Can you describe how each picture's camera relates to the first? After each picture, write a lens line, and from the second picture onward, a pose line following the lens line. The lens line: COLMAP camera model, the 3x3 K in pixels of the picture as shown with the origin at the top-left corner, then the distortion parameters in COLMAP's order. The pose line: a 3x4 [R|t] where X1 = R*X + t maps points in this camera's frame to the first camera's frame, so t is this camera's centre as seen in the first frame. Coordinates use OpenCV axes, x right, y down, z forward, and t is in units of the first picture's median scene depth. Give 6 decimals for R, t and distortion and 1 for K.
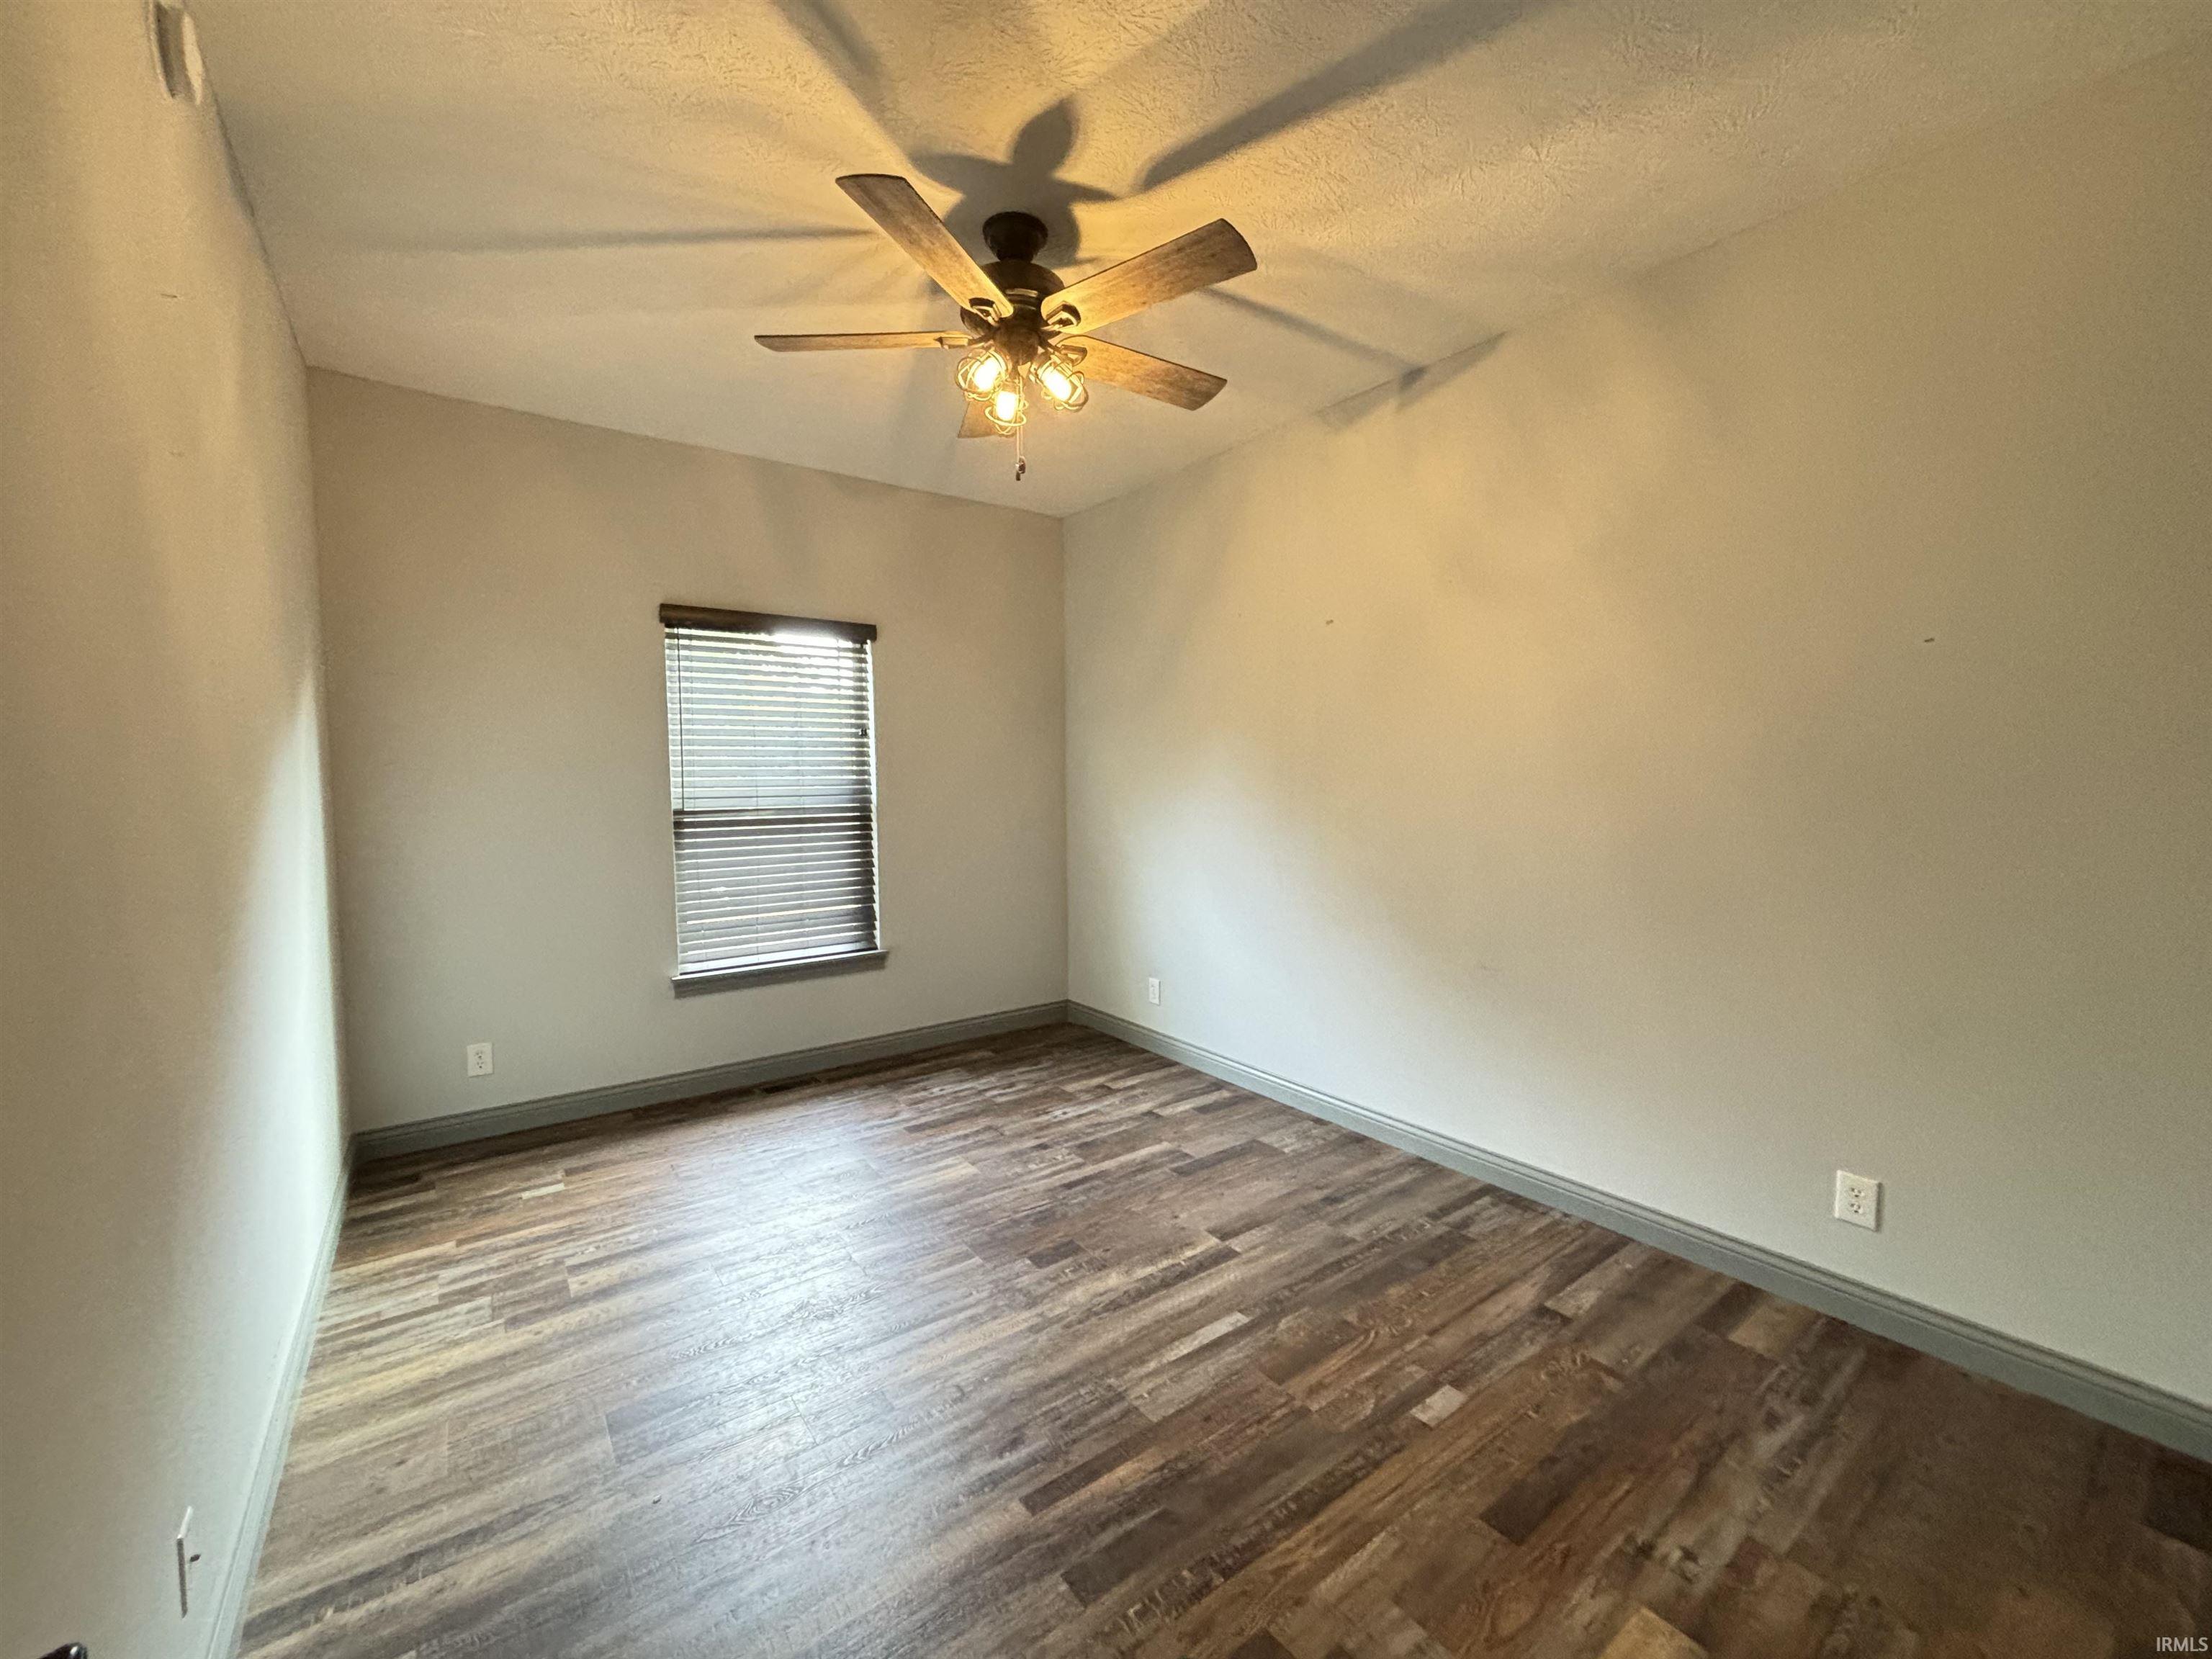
lens RADIAL K [[922.2, 0, 1106.0], [0, 922.2, 829.5], [0, 0, 1]] dist [-0.000297, -0.000504]
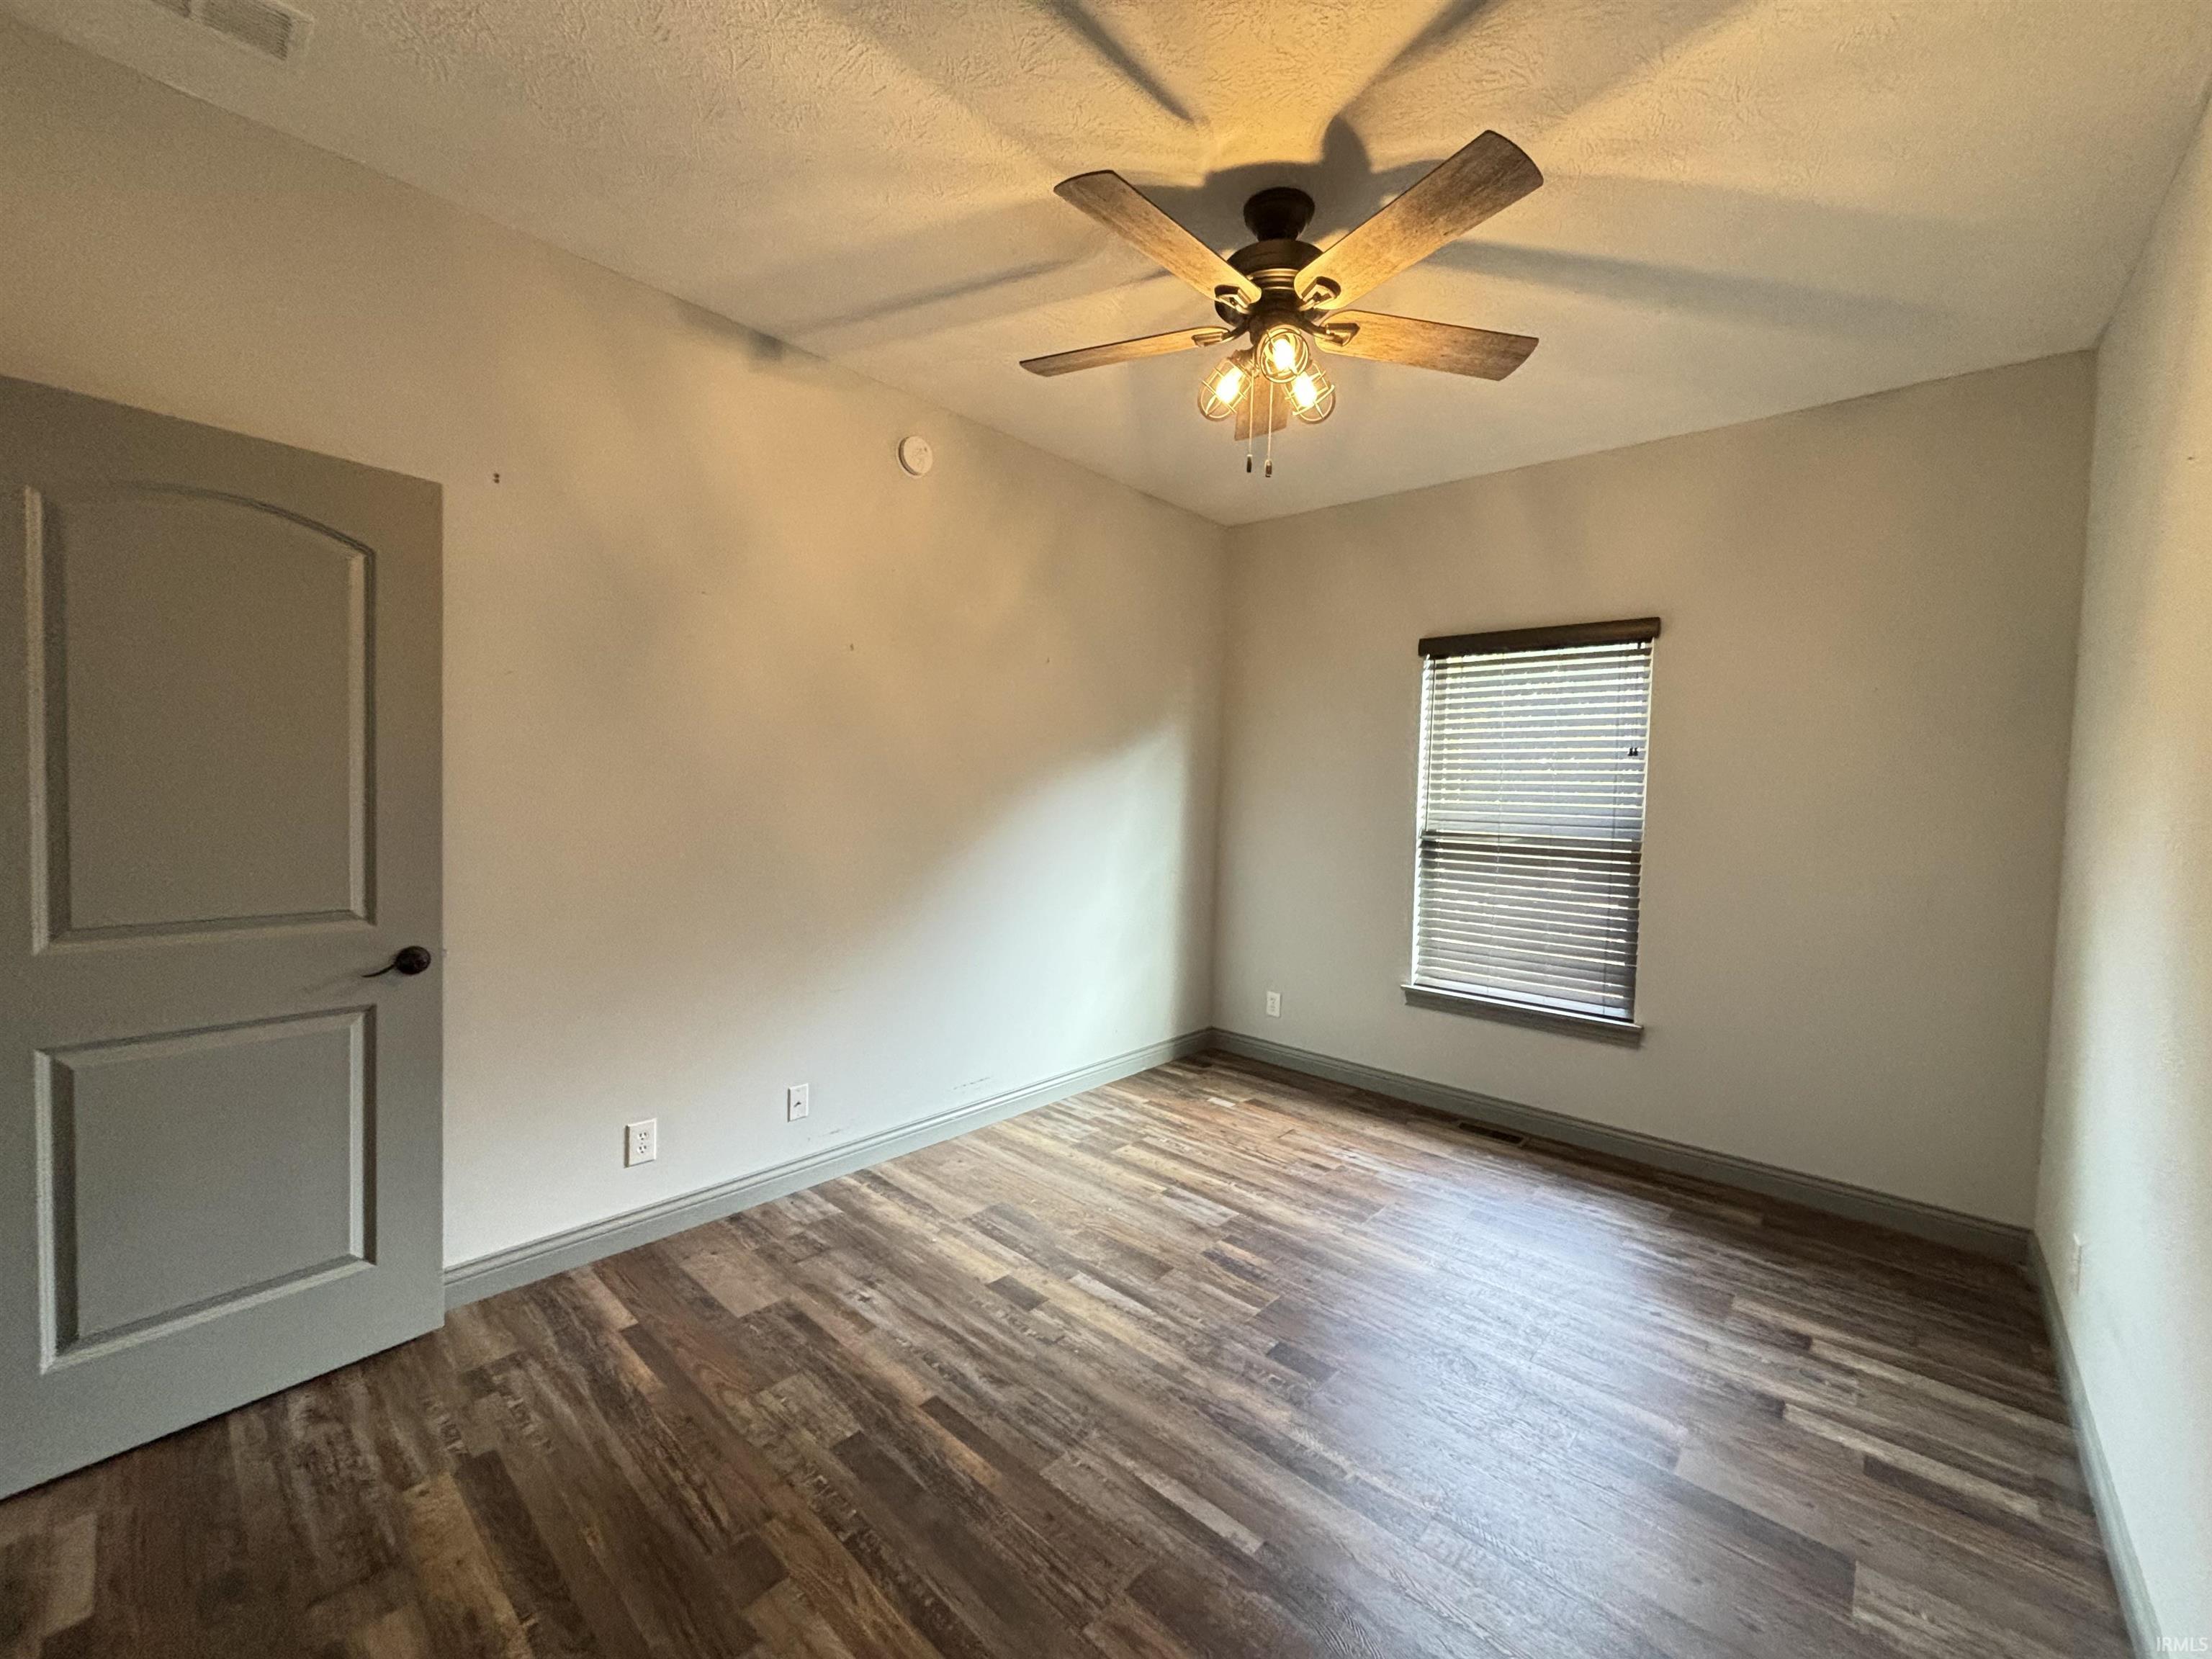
lens RADIAL K [[876.8, 0, 1055.0], [0, 876.8, 824.9], [0, 0, 1]] dist [0.004910, 0.000115]
pose [[0.172113, 0.056907, -0.983432, 0.573620], [-0.090759, 0.995000, 0.041692, -0.038157], [0.980887, 0.082080, 0.176417, 0.507226]]
